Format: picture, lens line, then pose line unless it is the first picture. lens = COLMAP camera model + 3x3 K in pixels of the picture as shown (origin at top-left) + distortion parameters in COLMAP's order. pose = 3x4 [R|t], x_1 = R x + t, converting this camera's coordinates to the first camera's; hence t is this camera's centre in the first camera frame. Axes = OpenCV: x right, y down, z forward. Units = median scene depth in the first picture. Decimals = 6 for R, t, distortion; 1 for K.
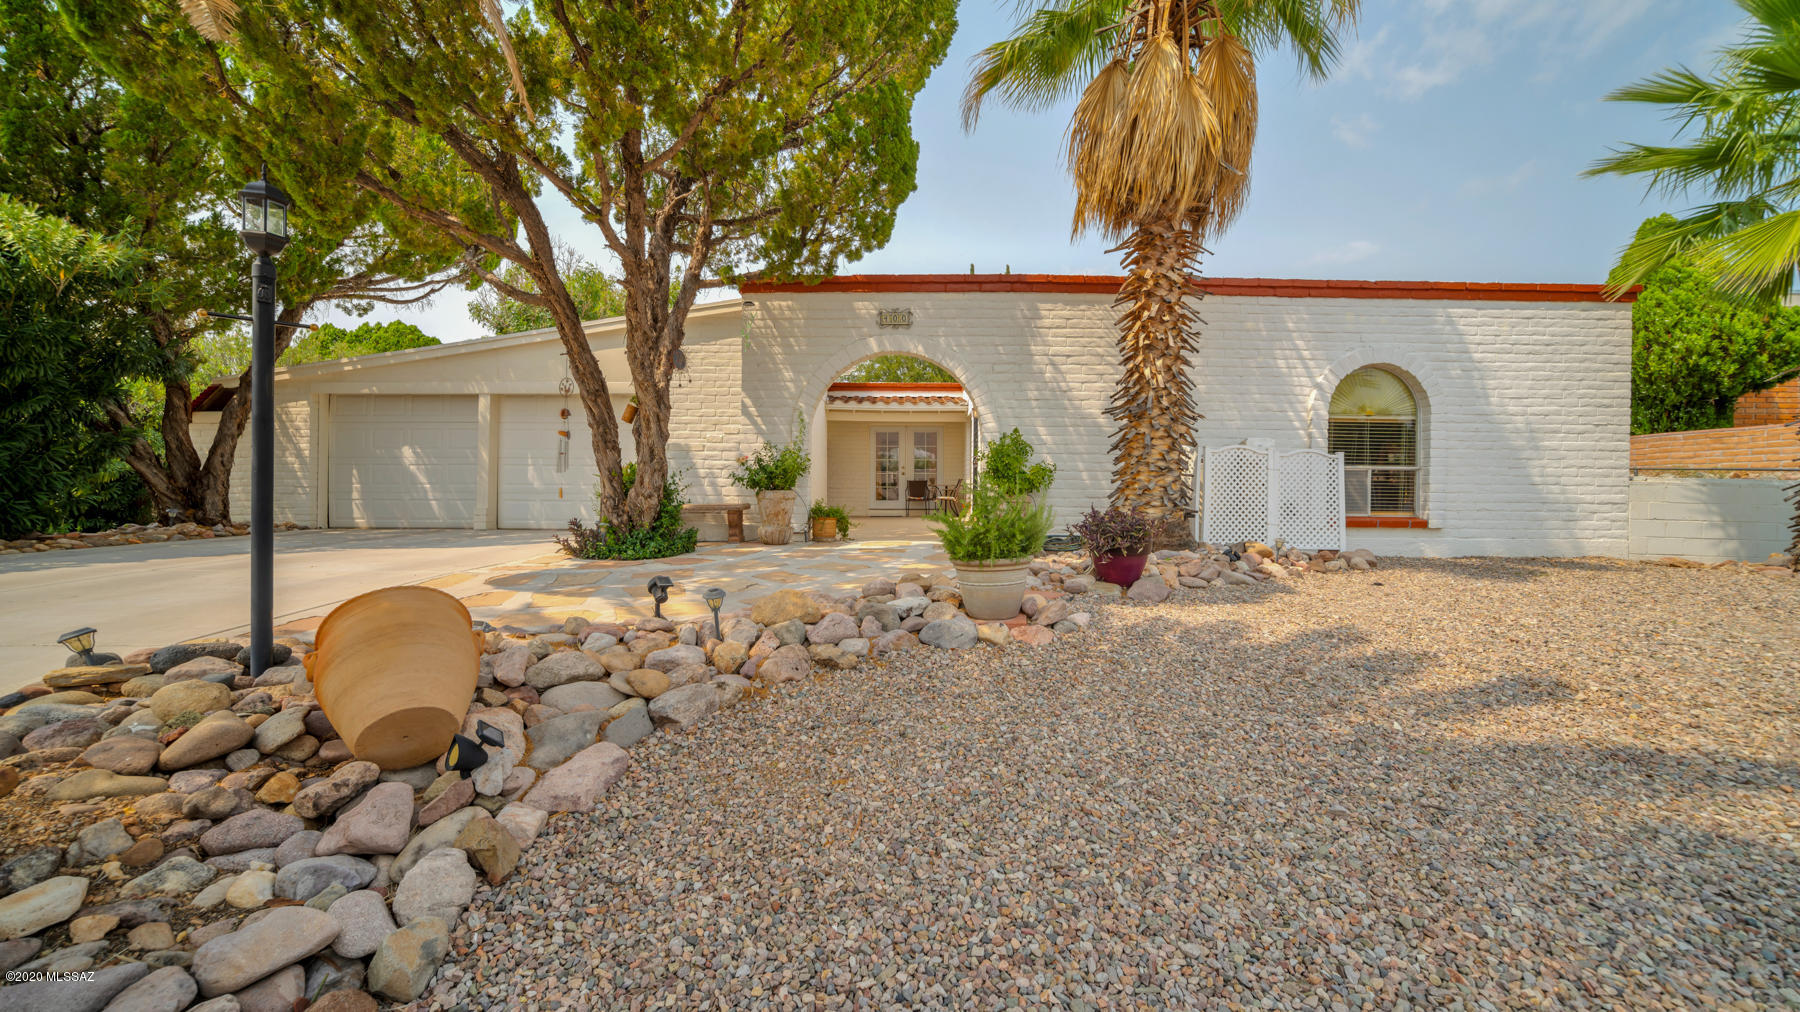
lens RADIAL K [[721.5, 0, 899.9], [0, 721.5, 511.3], [0, 0, 1]] dist [0.000113, 0.000004]
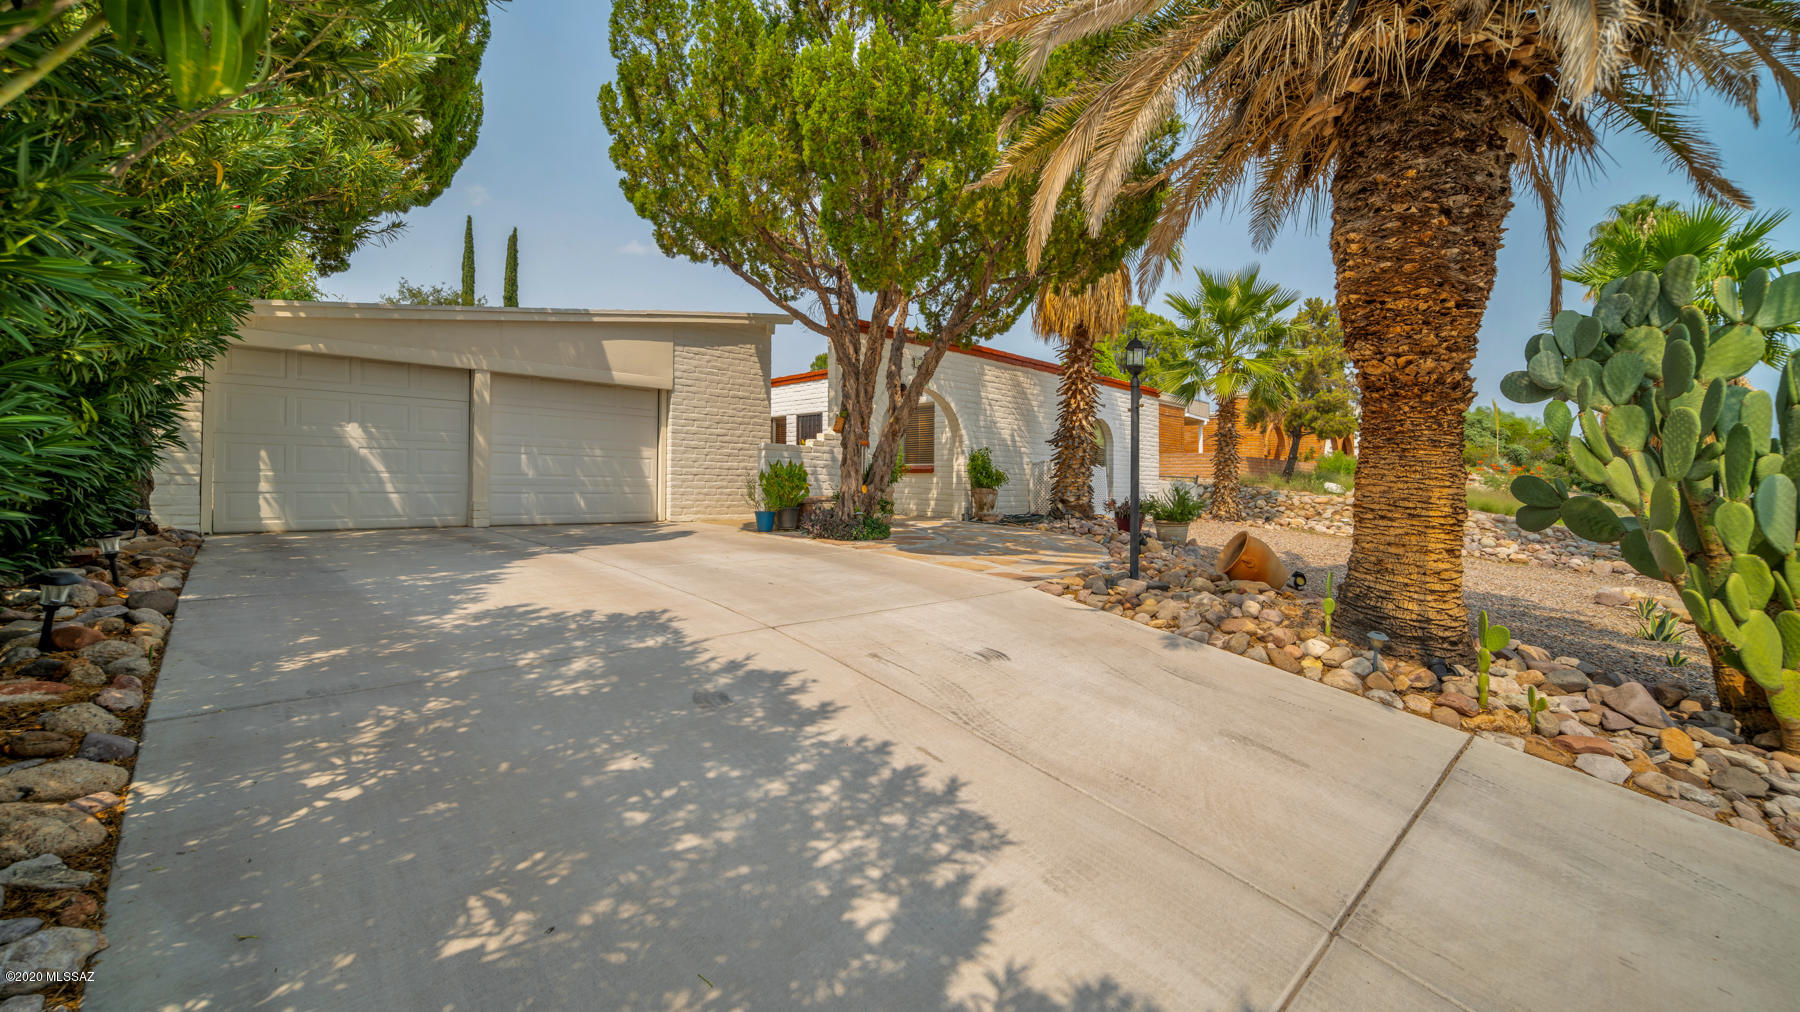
lens RADIAL K [[721.5, 0, 900.6], [0, 721.5, 494.7], [0, 0, 1]] dist [0.000113, 0.000004]
pose [[0.696161, -0.007876, 0.717842, -0.832289], [0.006772, 0.999967, 0.004403, -0.012680], [-0.717854, 0.001796, 0.696192, 0.034877]]
